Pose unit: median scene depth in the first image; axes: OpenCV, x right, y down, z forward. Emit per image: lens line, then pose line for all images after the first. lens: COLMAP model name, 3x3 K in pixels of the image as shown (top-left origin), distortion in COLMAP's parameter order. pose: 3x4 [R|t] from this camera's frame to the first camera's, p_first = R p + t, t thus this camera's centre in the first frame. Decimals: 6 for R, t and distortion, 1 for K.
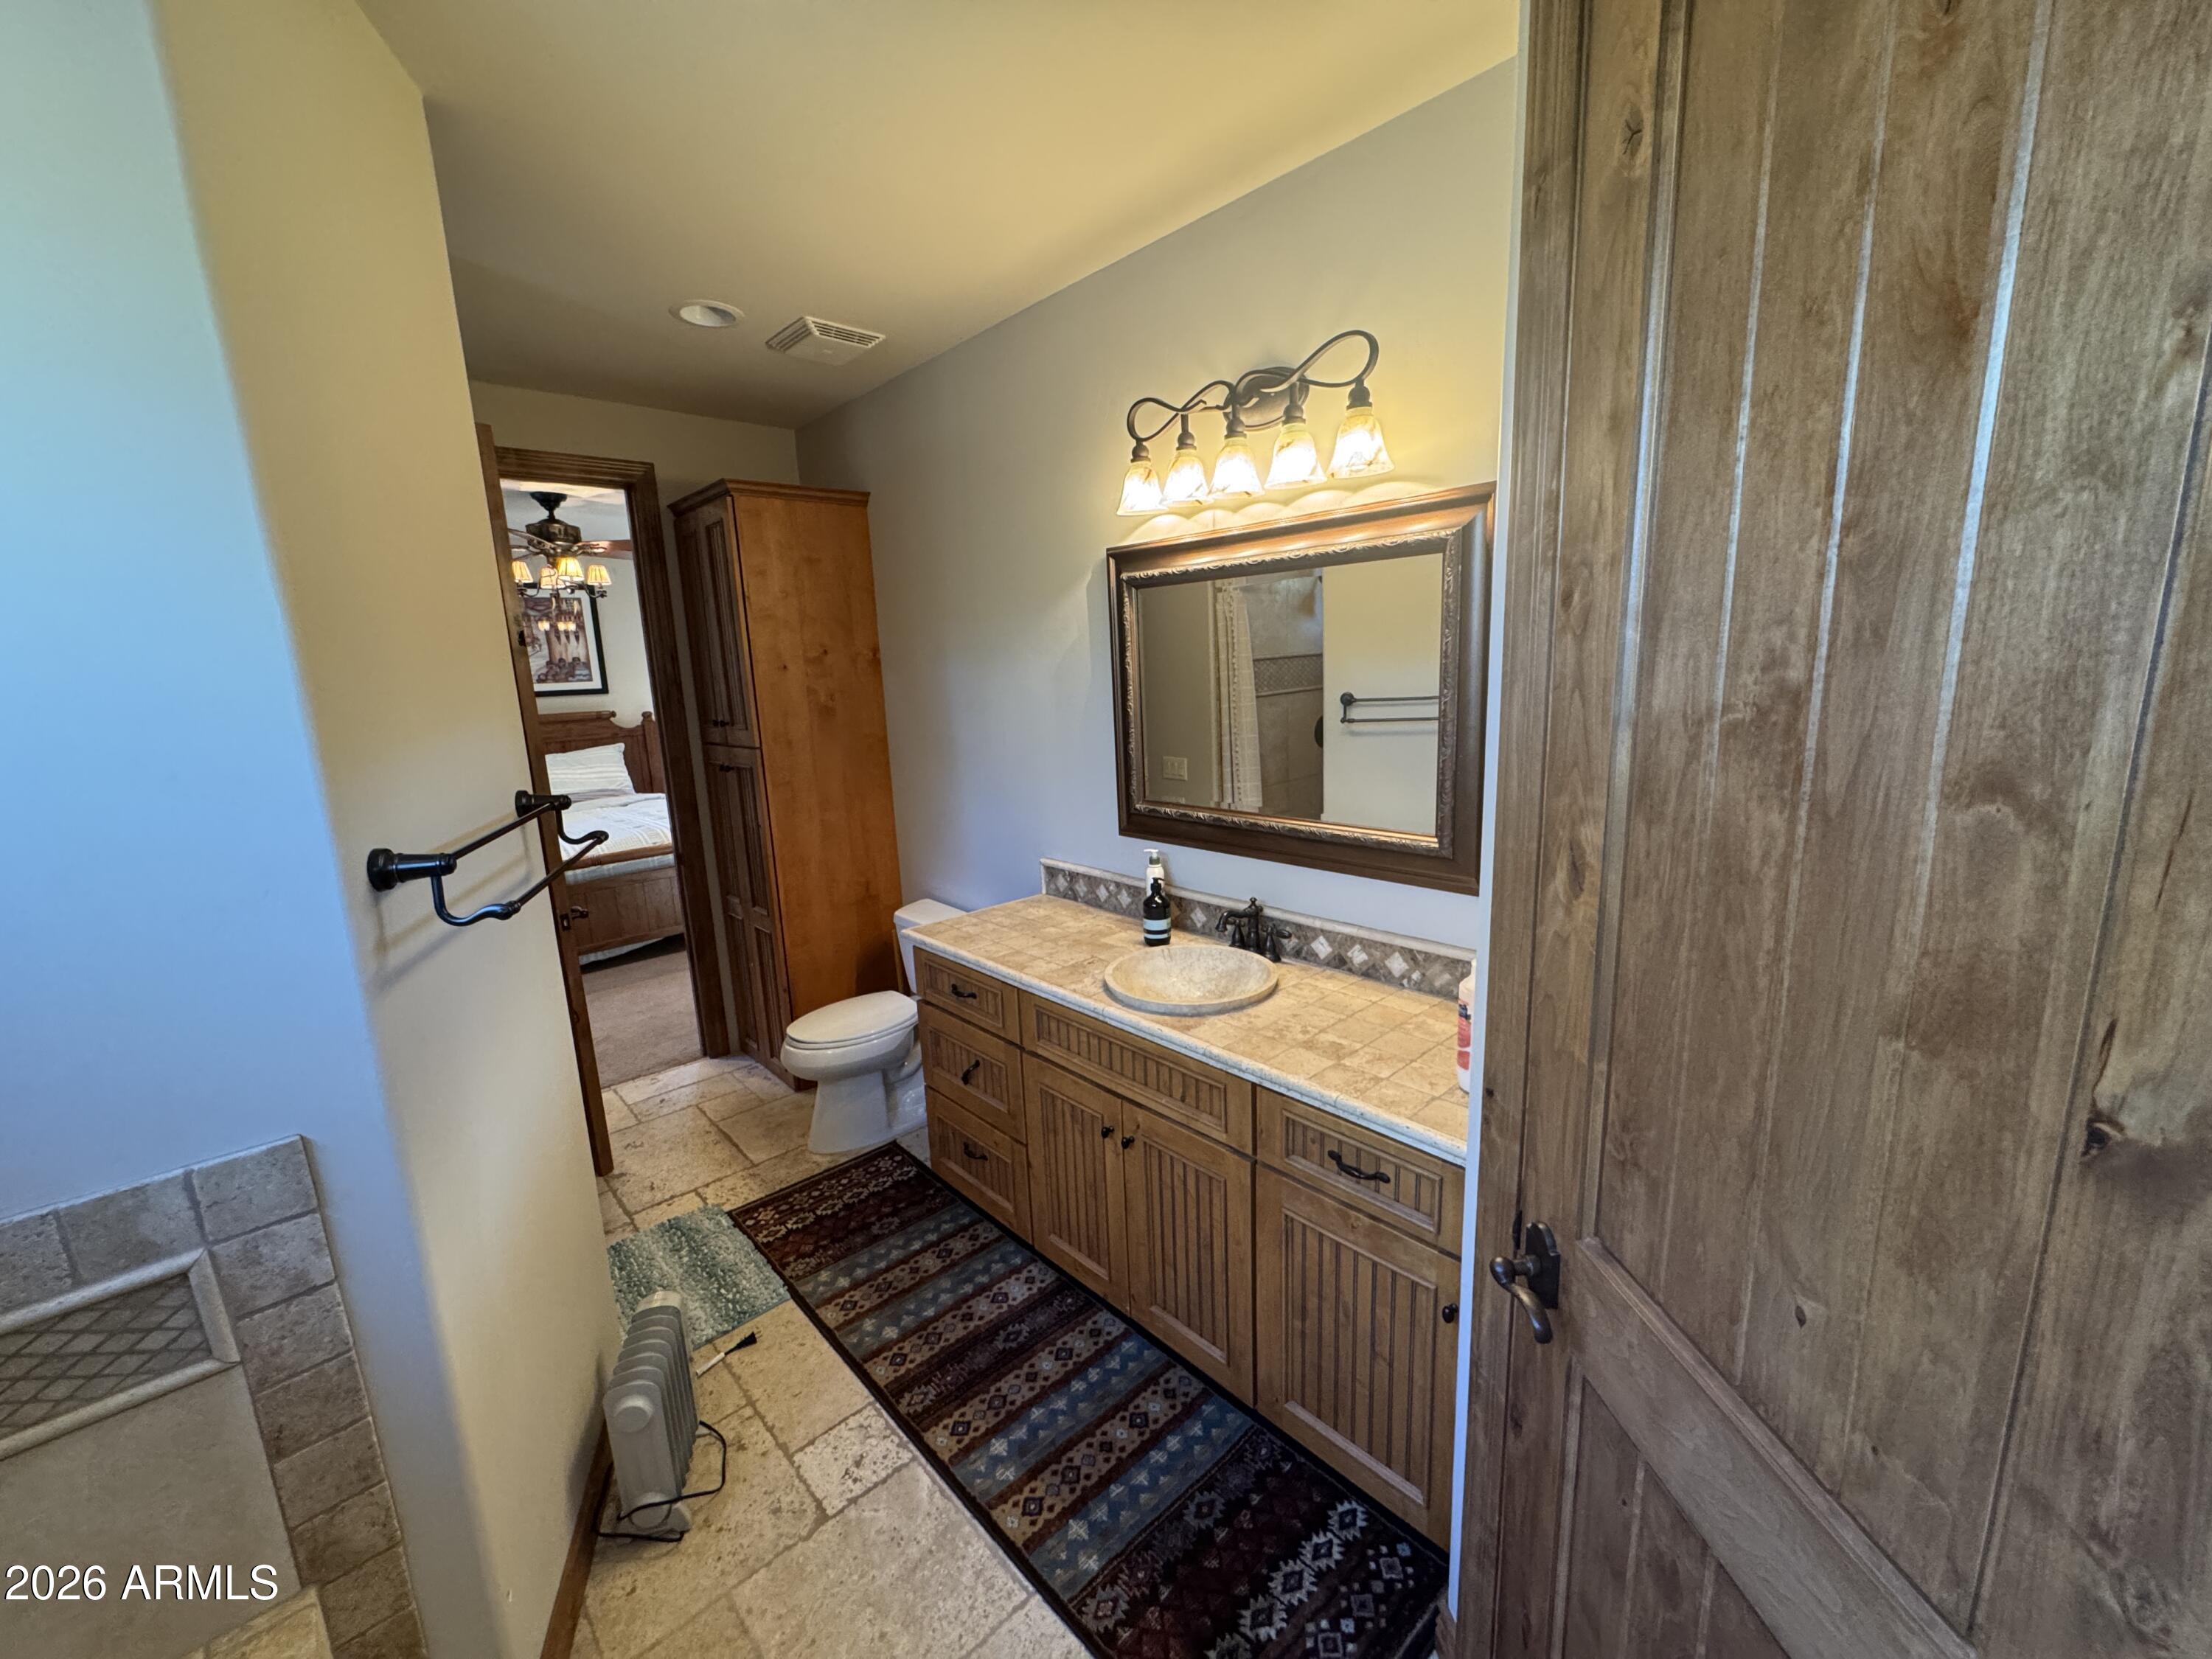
lens RADIAL K [[876.9, 0, 1106.5], [0, 876.9, 833.9], [0, 0, 1]] dist [-0.003413, 0.000455]
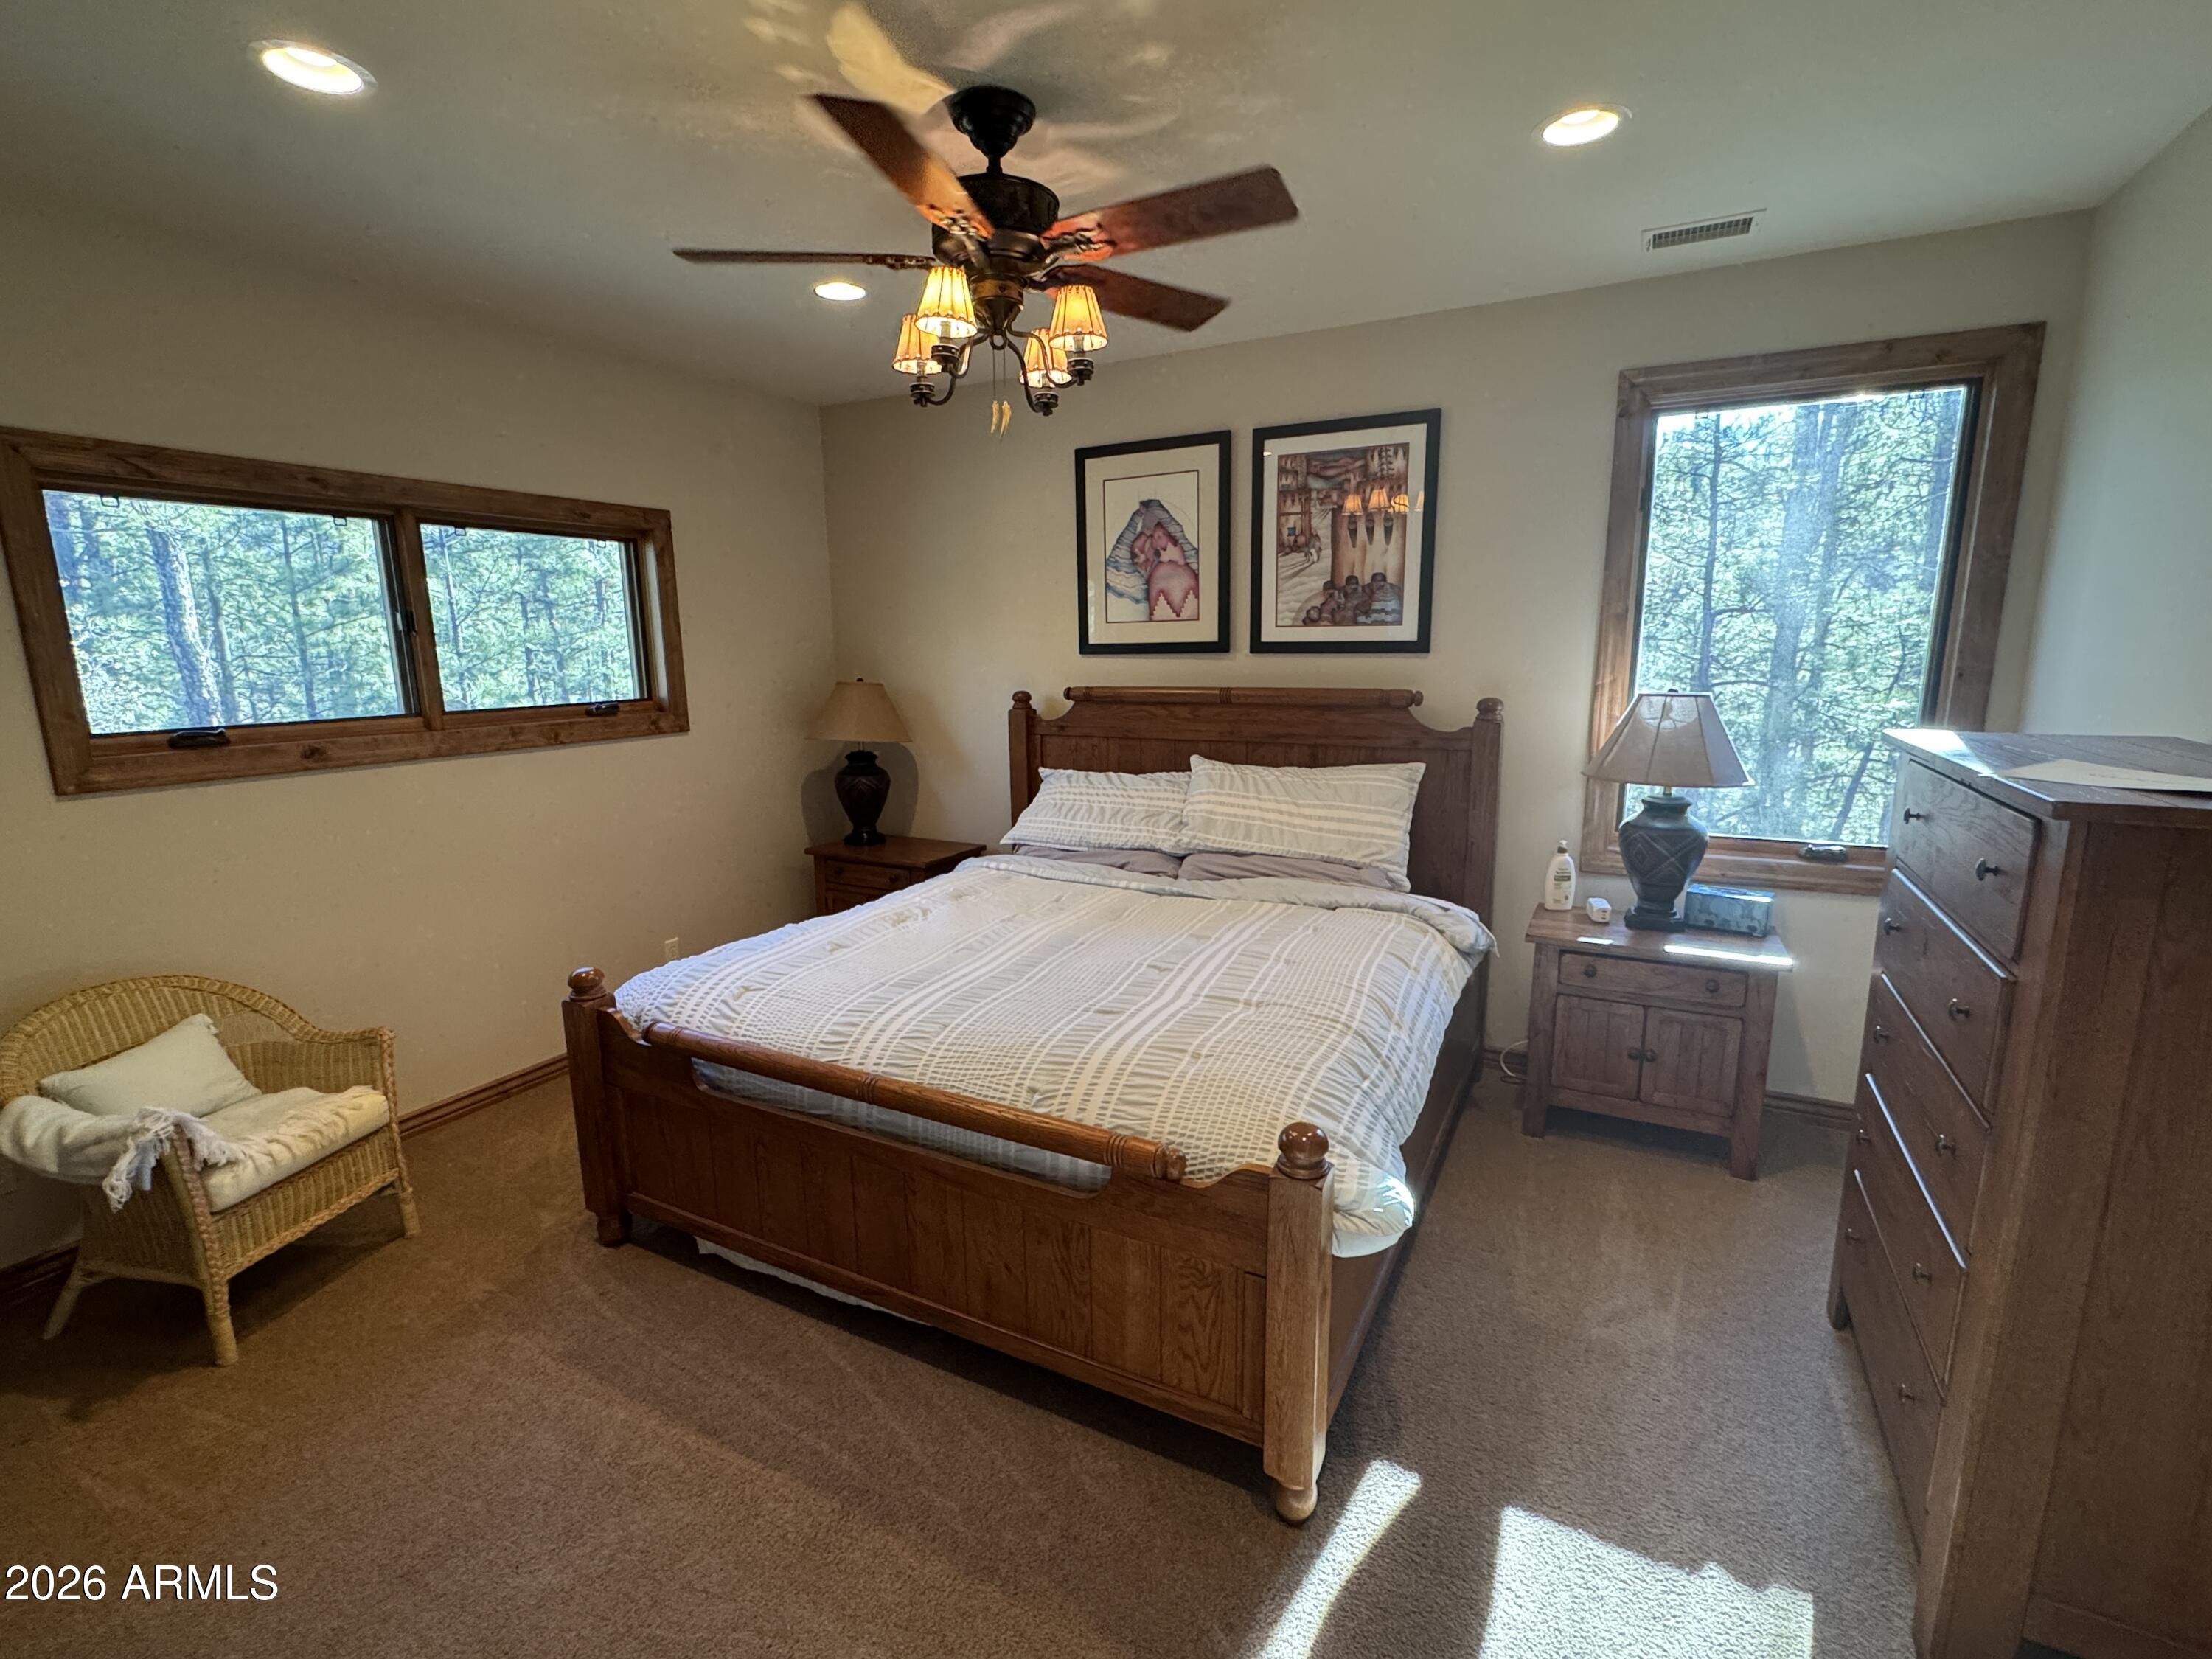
lens RADIAL K [[1006.6, 0, 1096.3], [0, 1006.6, 829.1], [0, 0, 1]] dist [-0.003507, 0.000192]
pose [[0.344030, 0.212351, -0.914631, -0.129979], [-0.183327, 0.970535, 0.156374, -0.124361], [0.920888, 0.113879, 0.372822, 0.672229]]
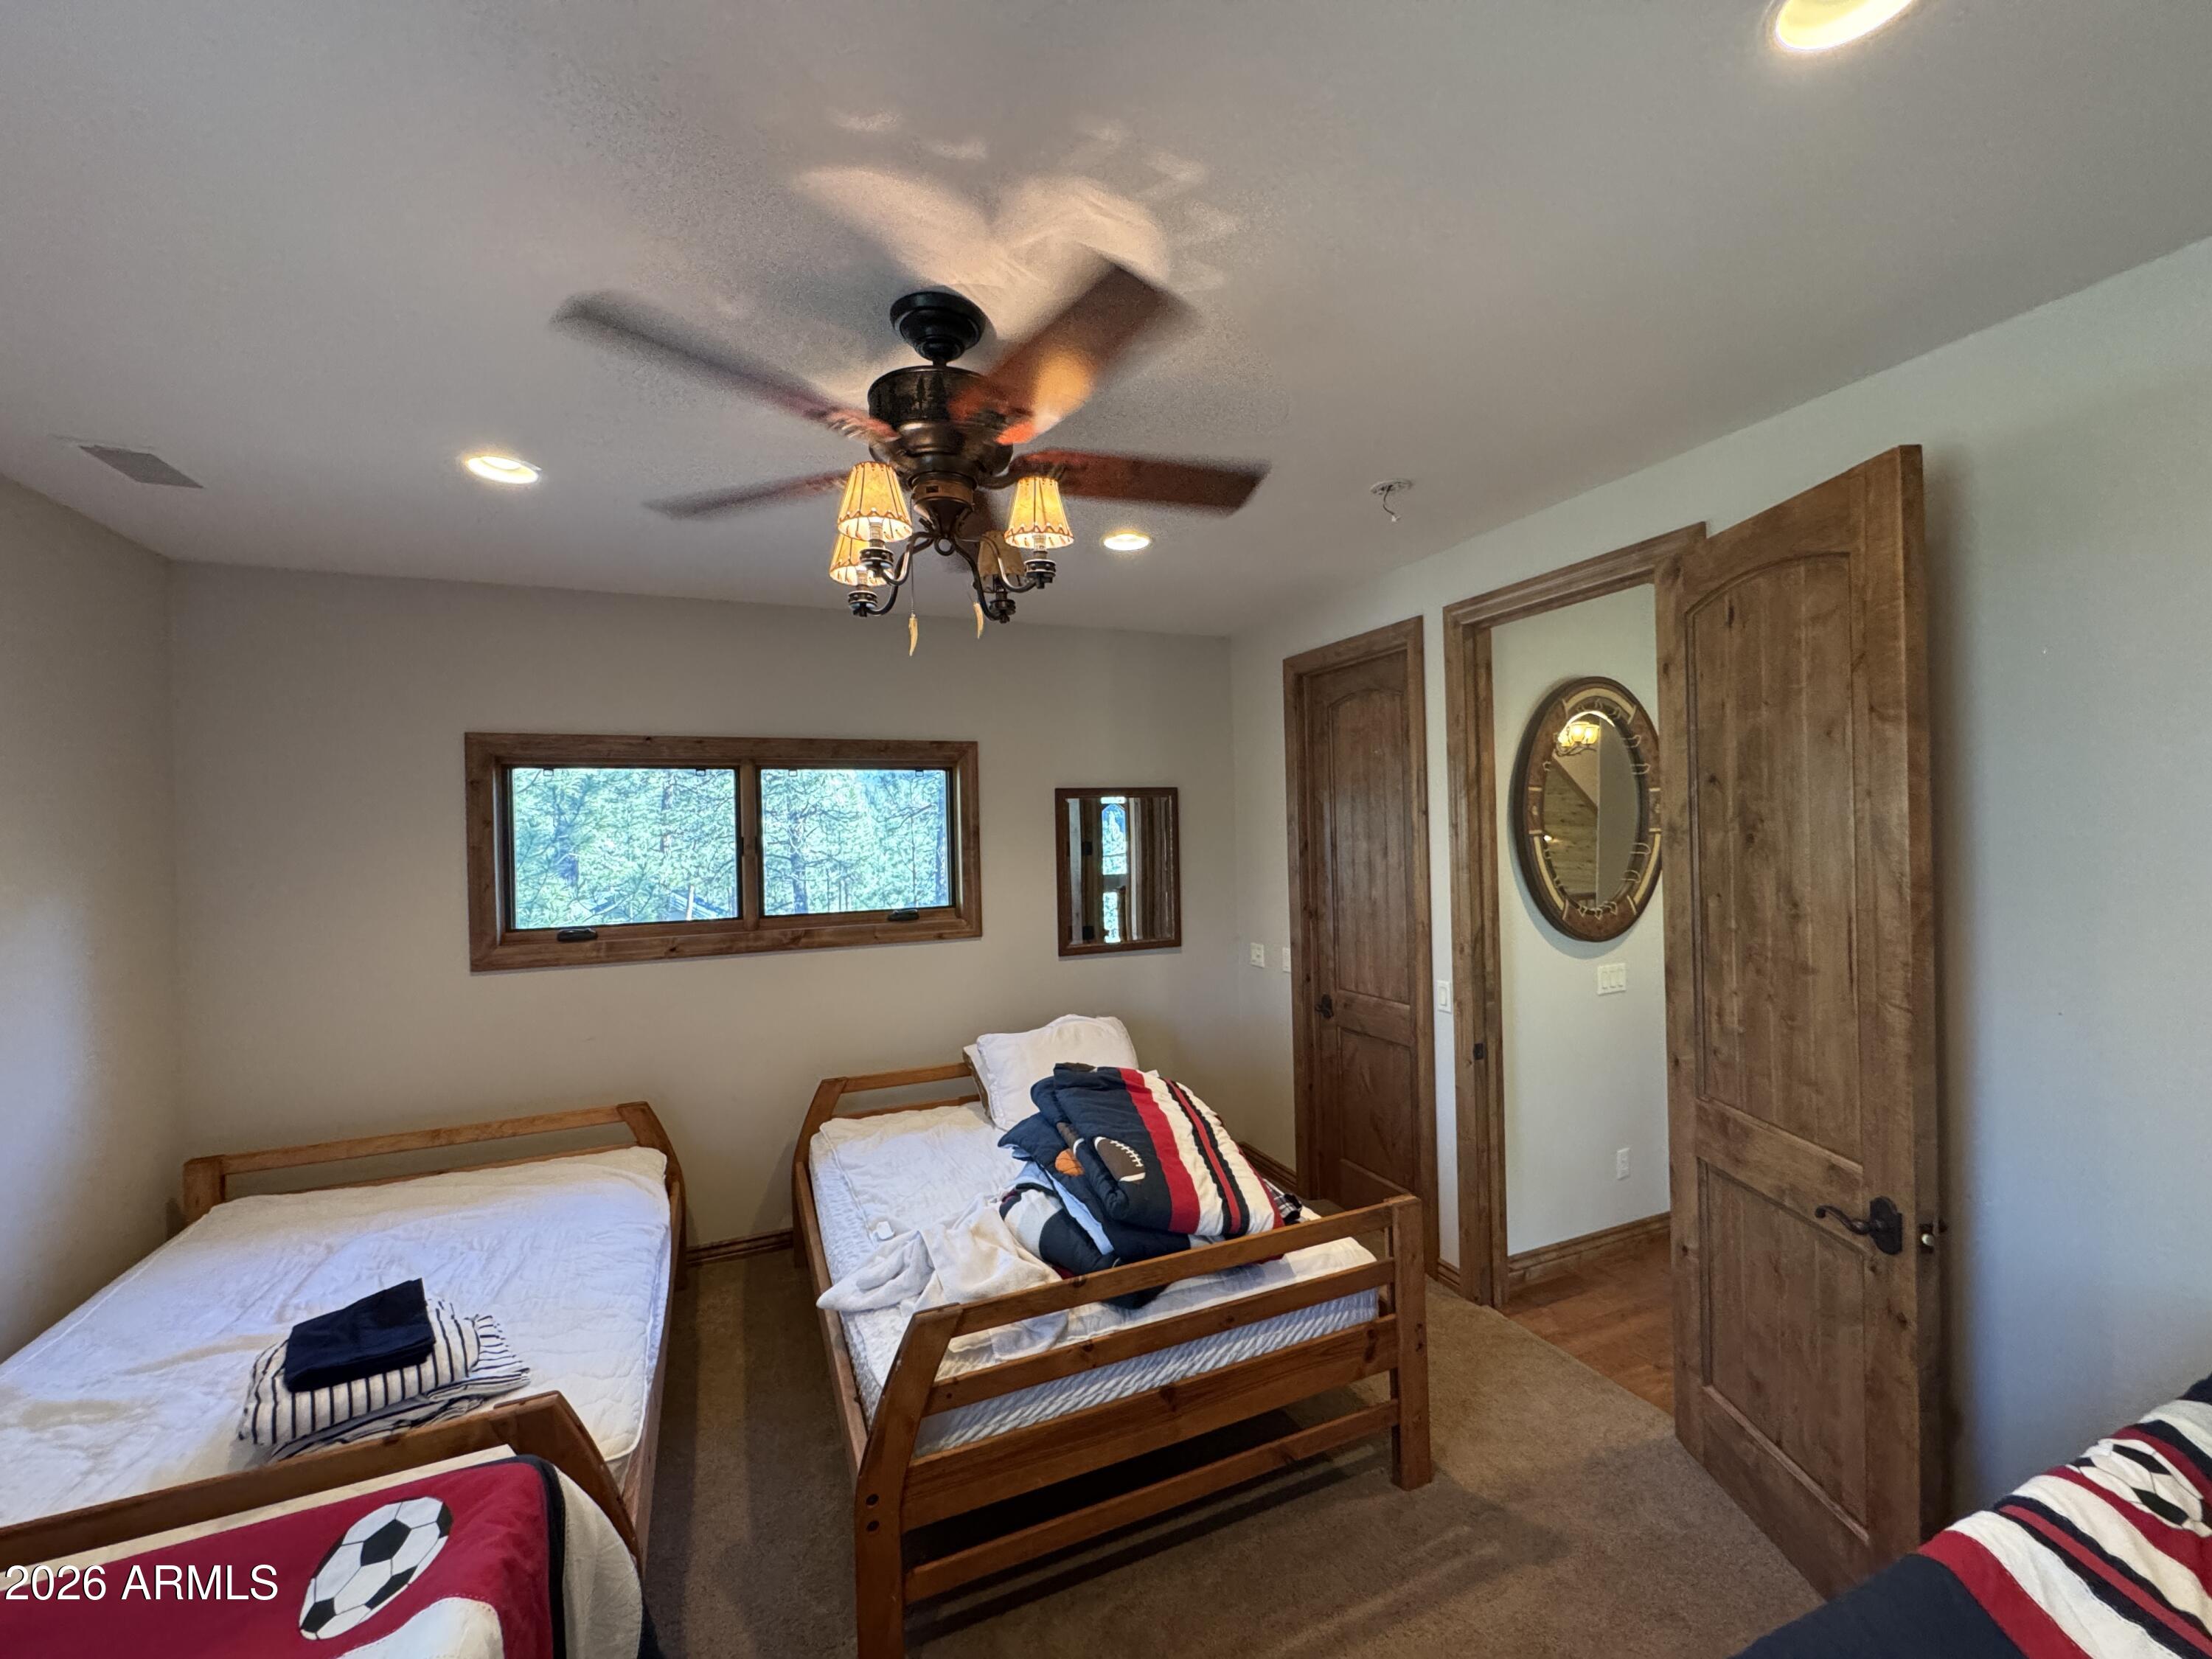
lens RADIAL K [[876.9, 0, 1106.4], [0, 876.9, 832.6], [0, 0, 1]] dist [-0.003413, 0.000455]
pose [[-0.323888, 0.042103, -0.945158, -0.381194], [-0.140261, 0.985833, 0.091980, -0.212097], [0.935641, 0.162360, -0.313394, 1.103354]]
